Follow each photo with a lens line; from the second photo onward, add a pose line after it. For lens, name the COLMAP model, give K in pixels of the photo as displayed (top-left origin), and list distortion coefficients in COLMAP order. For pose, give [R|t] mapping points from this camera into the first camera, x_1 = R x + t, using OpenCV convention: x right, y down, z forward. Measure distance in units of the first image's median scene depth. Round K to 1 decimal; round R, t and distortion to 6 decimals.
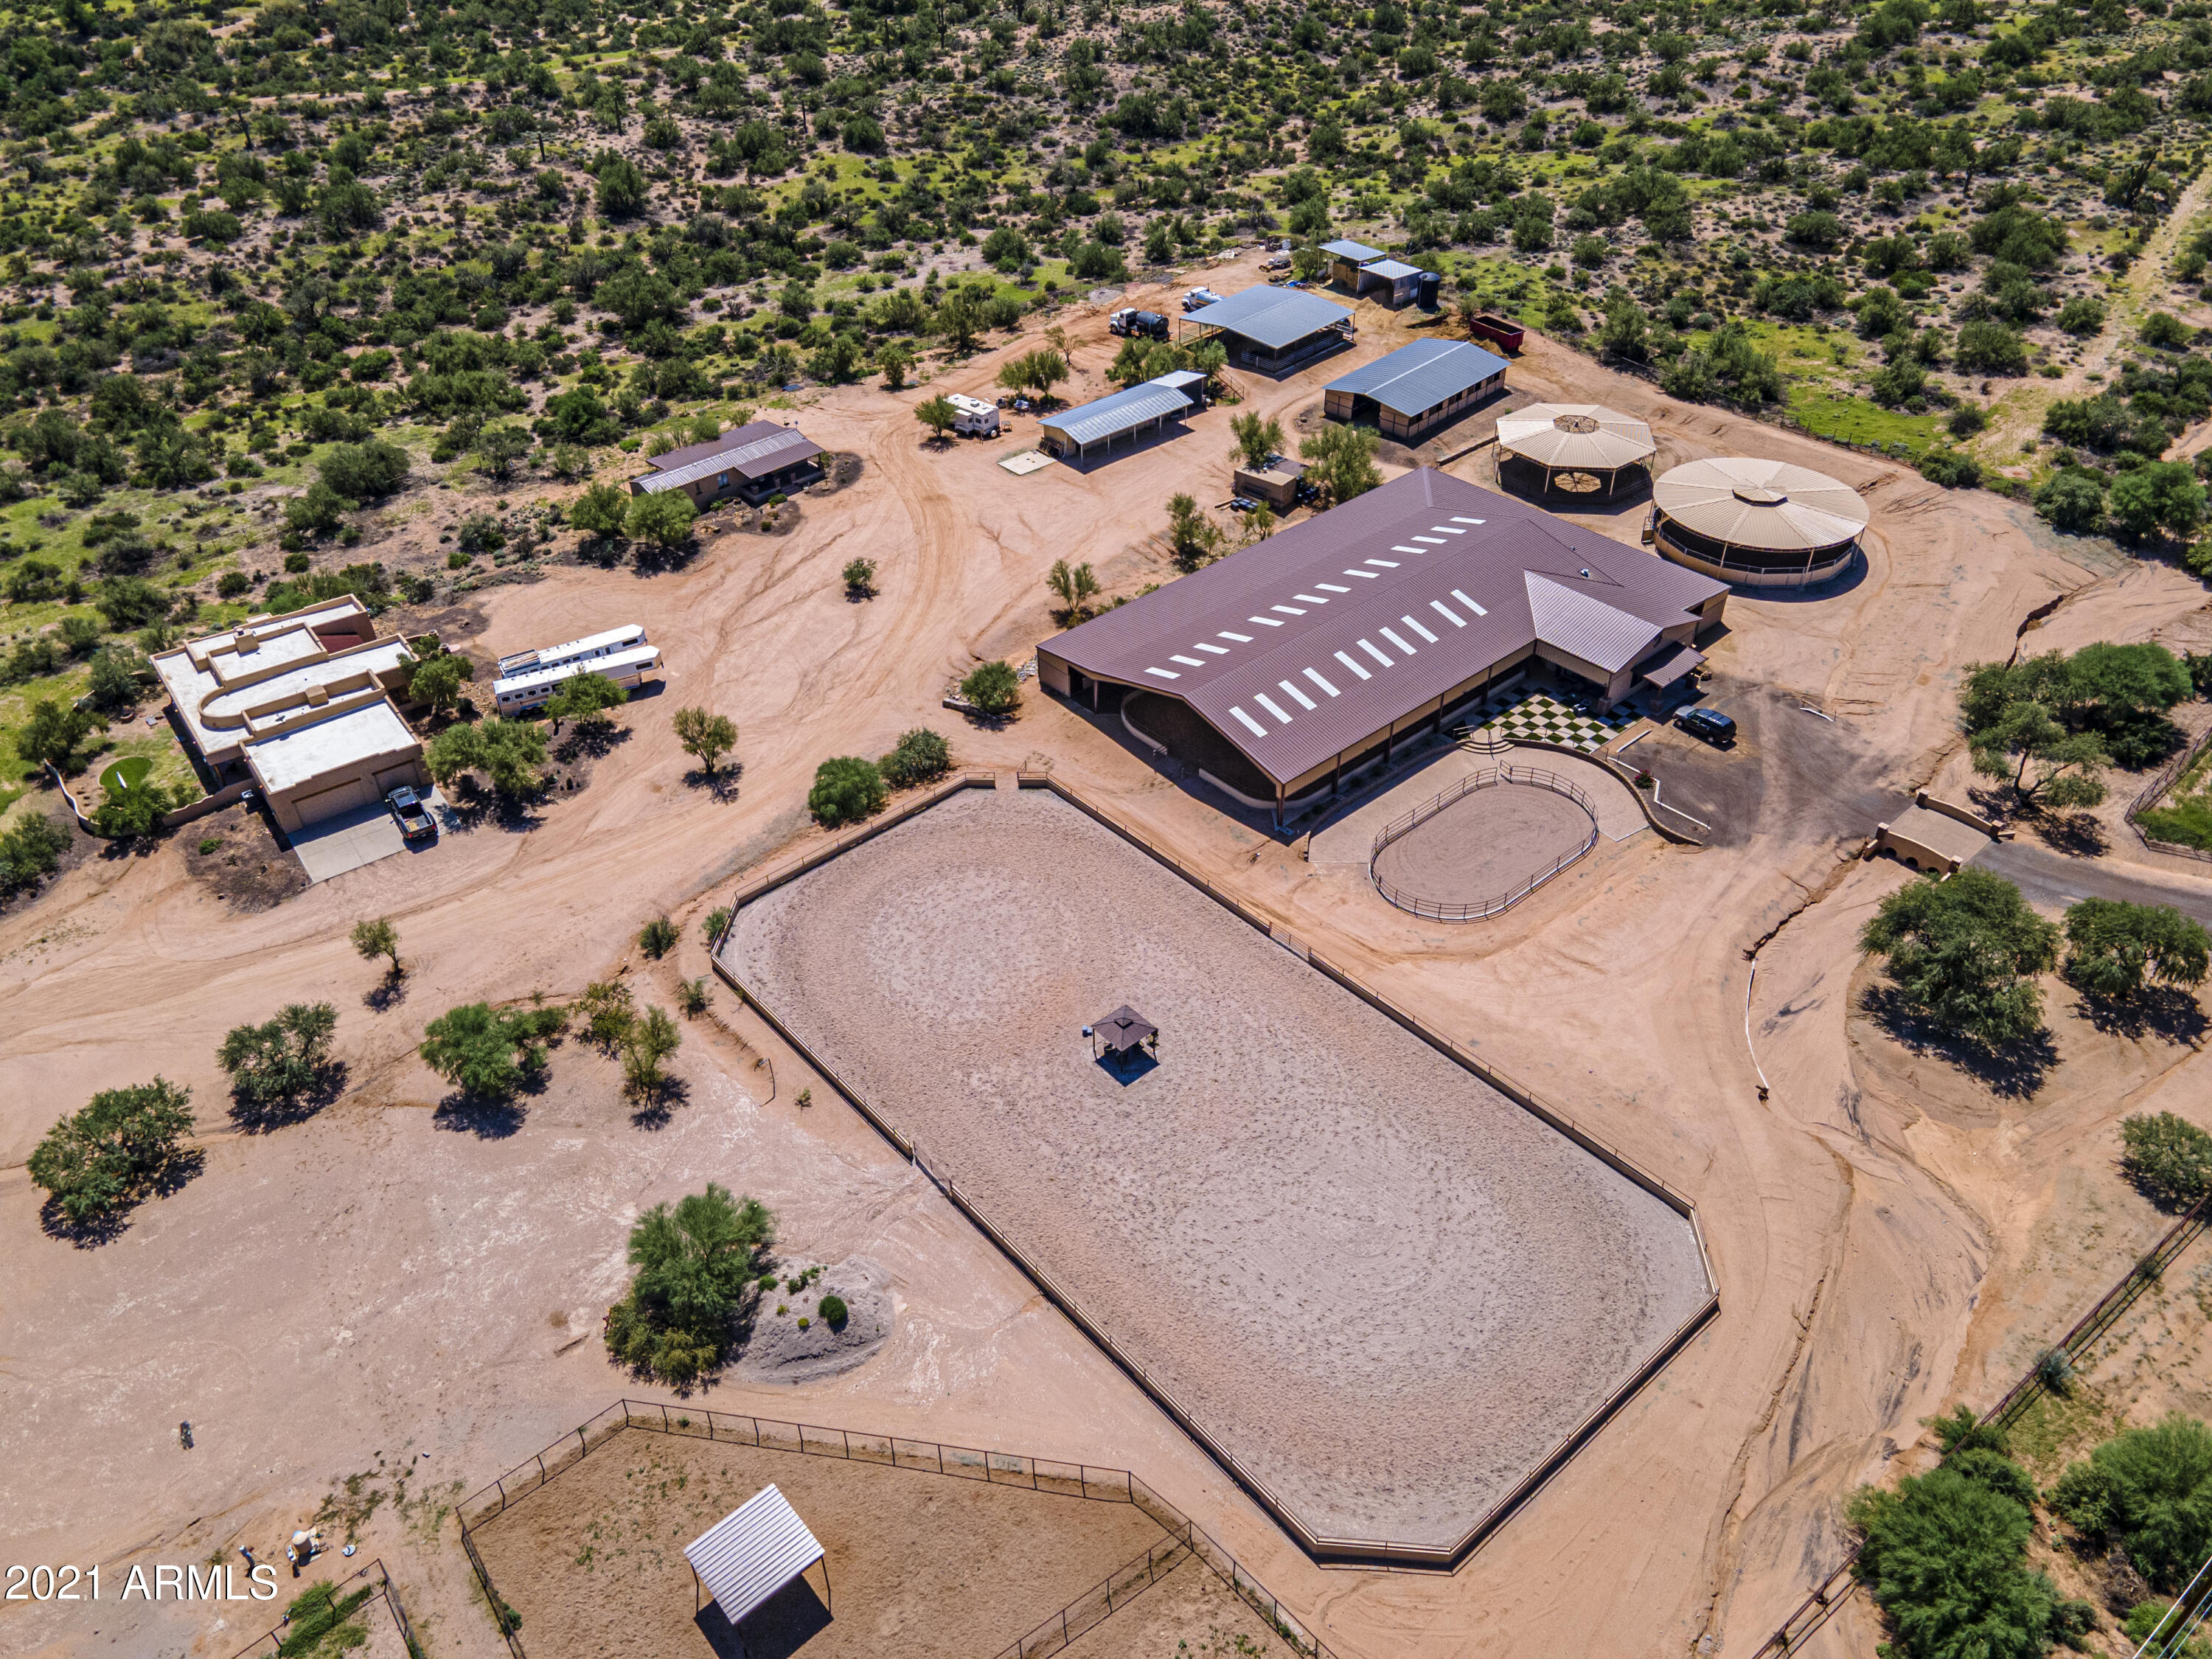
lens RADIAL K [[1610.3, 0, 1101.4], [0, 1610.3, 825.5], [0, 0, 1]] dist [0.028462, 0.035400]
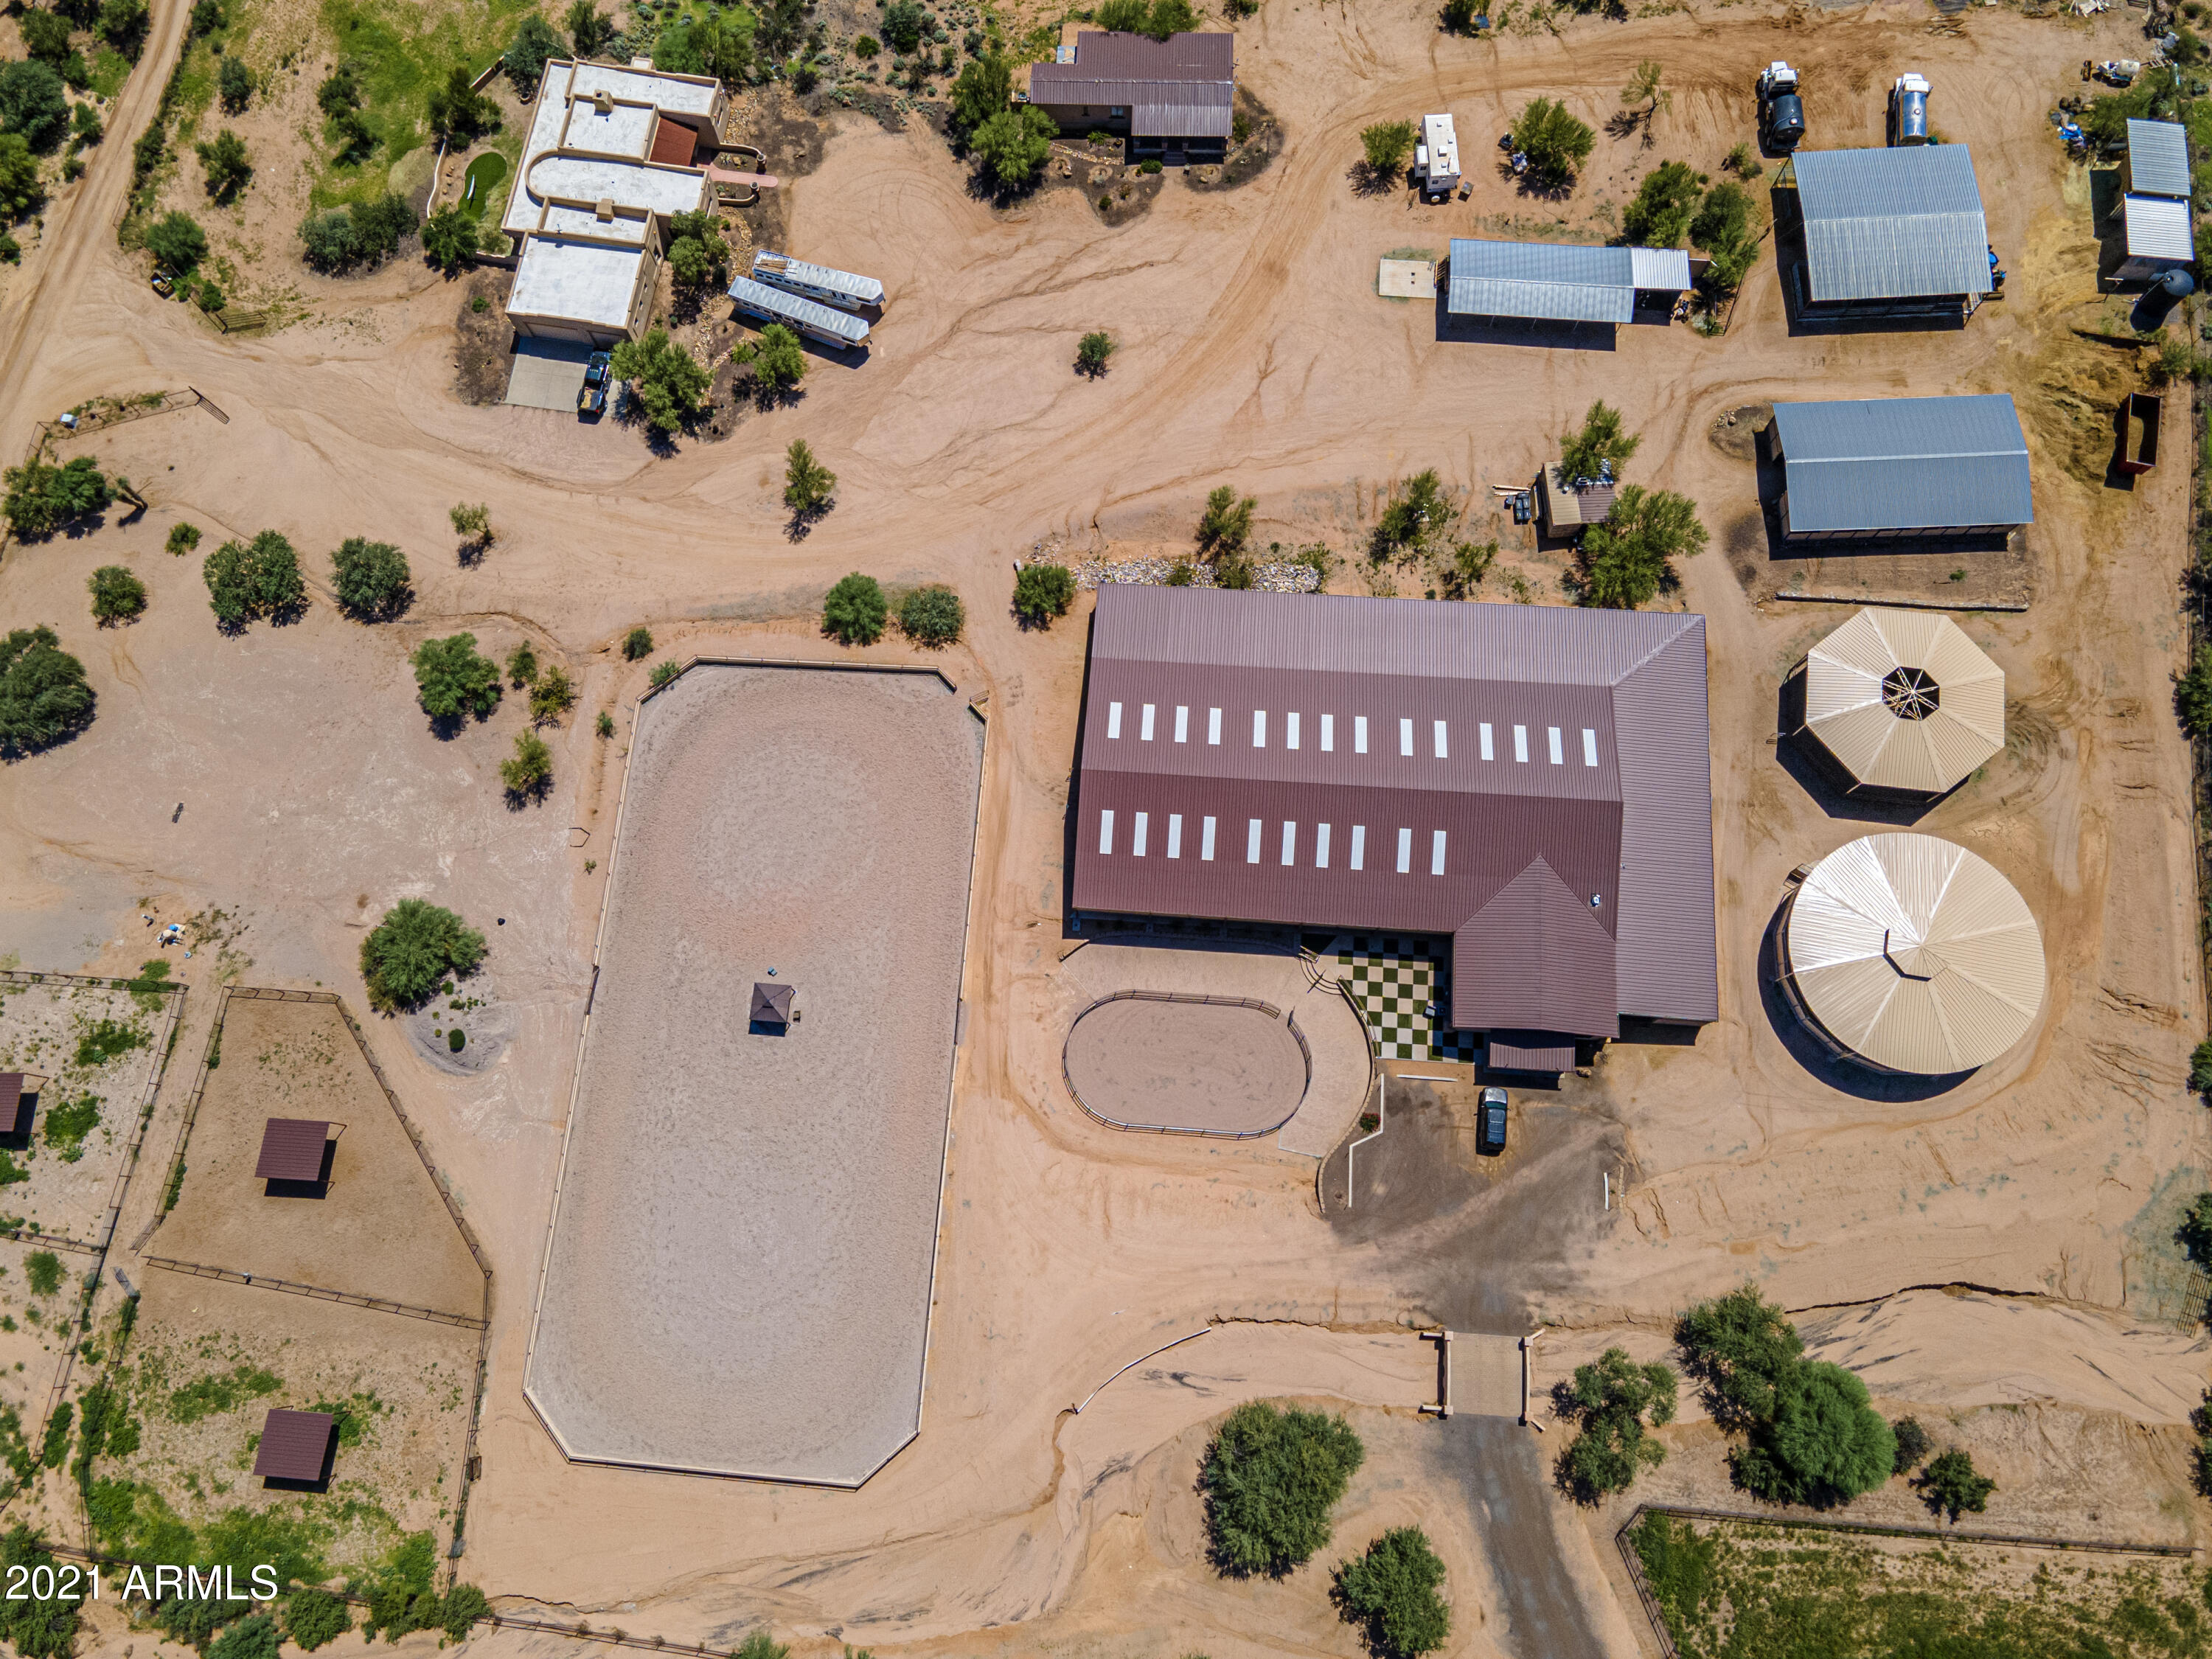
lens RADIAL K [[1605.6, 0, 1103.0], [0, 1605.6, 829.2], [0, 0, 1]] dist [0.035385, 0.025475]
pose [[0.700531, 0.687757, -0.190384, 0.216580], [-0.427342, 0.617959, 0.659928, -0.569726], [0.571520, -0.380941, 0.726807, 0.175243]]
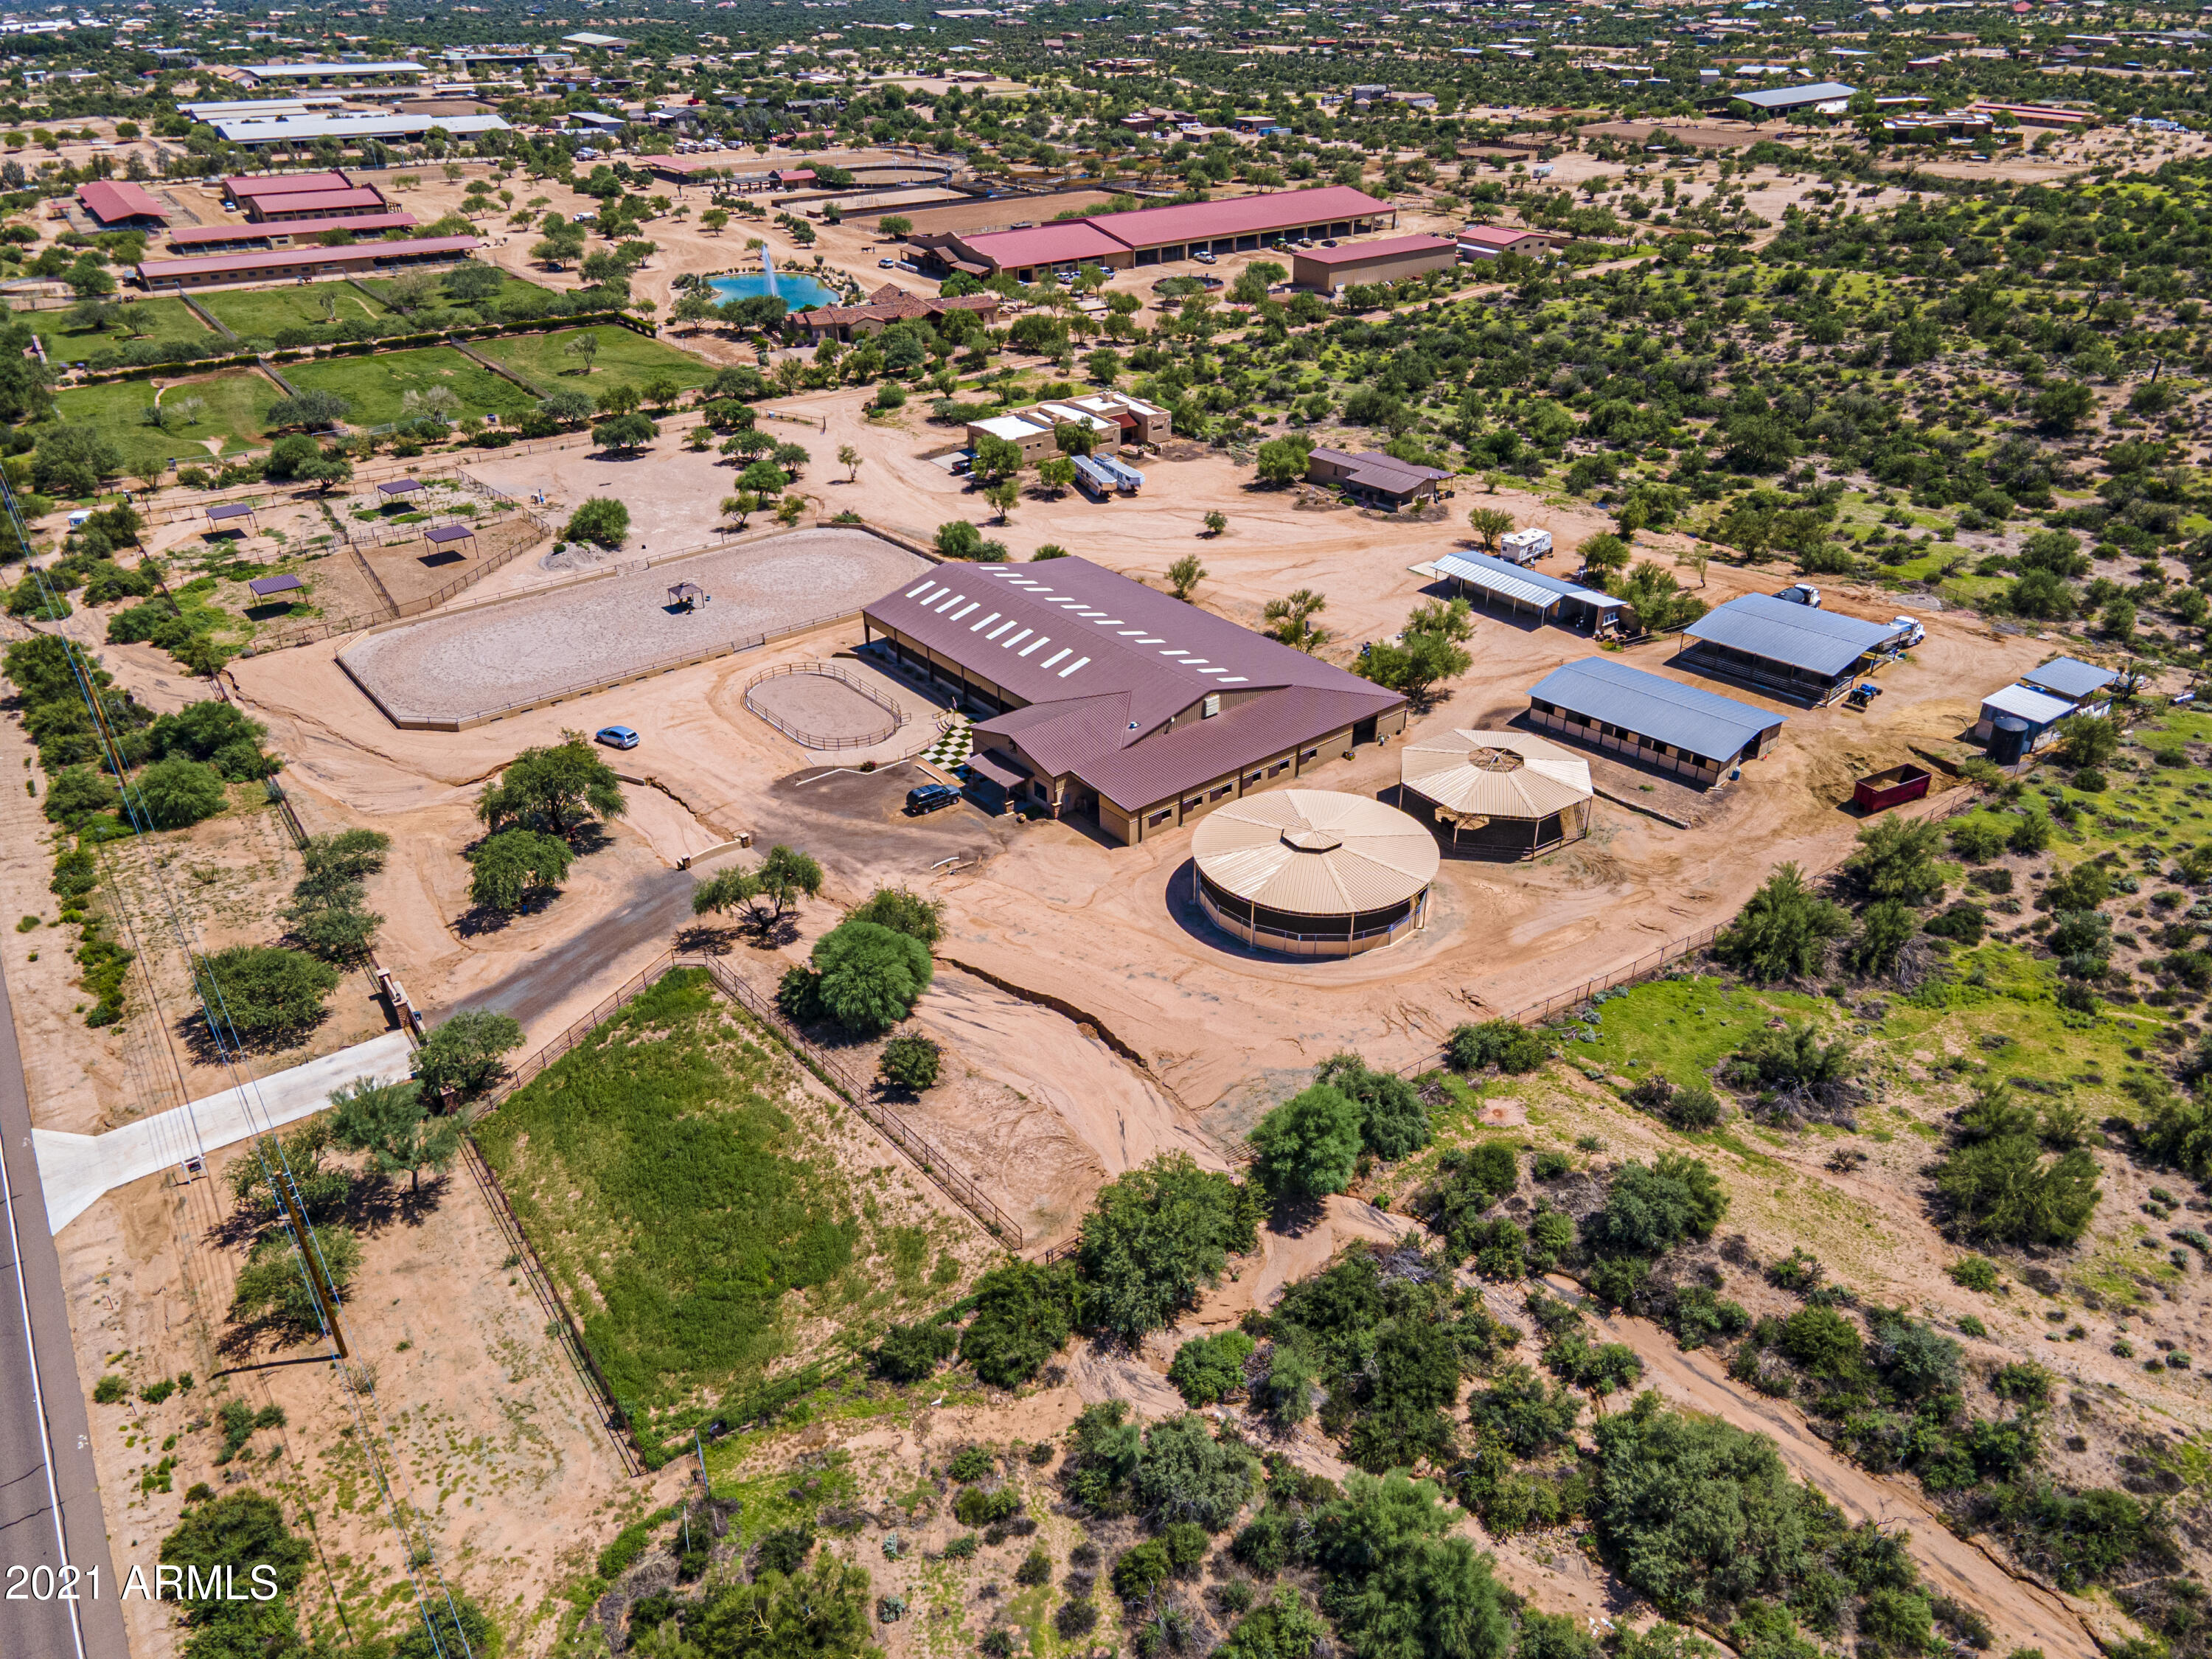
lens RADIAL K [[1605.6, 0, 1103.0], [0, 1605.6, 829.2], [0, 0, 1]] dist [0.035385, 0.025475]
pose [[-0.044898, 0.510260, -0.858848, 1.042503], [-0.596989, 0.675615, 0.432606, -0.466476], [0.800992, 0.532146, 0.274286, 0.640771]]
